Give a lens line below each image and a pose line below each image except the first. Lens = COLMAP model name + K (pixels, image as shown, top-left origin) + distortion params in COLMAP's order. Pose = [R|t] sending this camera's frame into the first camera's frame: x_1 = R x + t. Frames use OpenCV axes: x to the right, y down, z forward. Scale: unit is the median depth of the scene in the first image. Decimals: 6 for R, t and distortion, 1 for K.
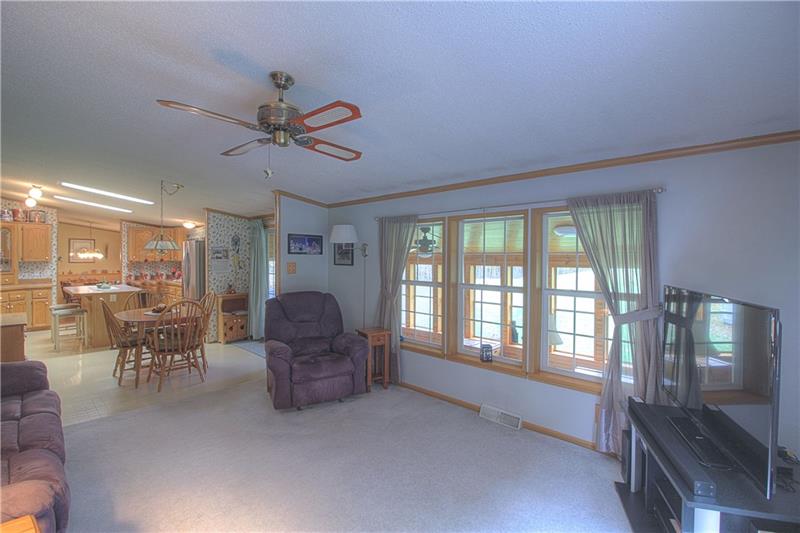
lens RADIAL K [[355.0, 0, 402.3], [0, 355.0, 262.2], [0, 0, 1]] dist [-0.035982, -0.000851]
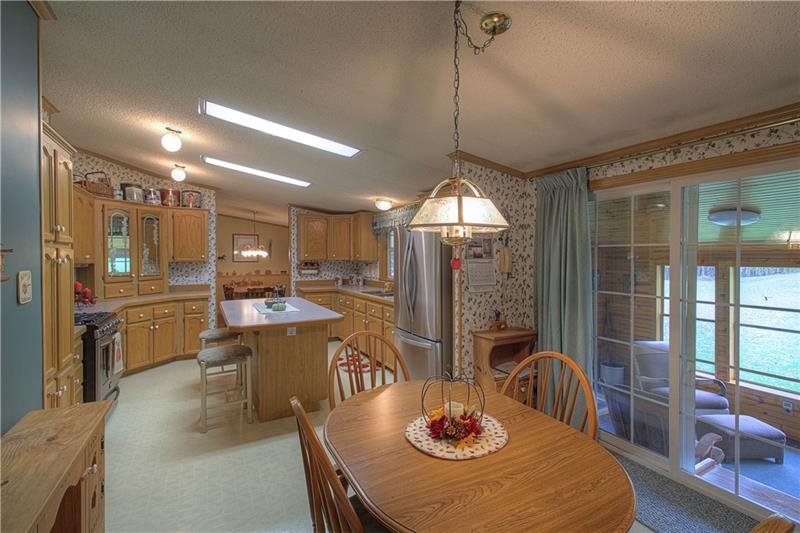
lens RADIAL K [[366.7, 0, 399.2], [0, 366.7, 265.1], [0, 0, 1]] dist [0.016520, -0.000265]
pose [[0.936758, 0.006507, -0.349918, -0.345395], [-0.002172, 0.999916, 0.012781, -0.004592], [0.349971, -0.011213, 0.936693, 0.375778]]
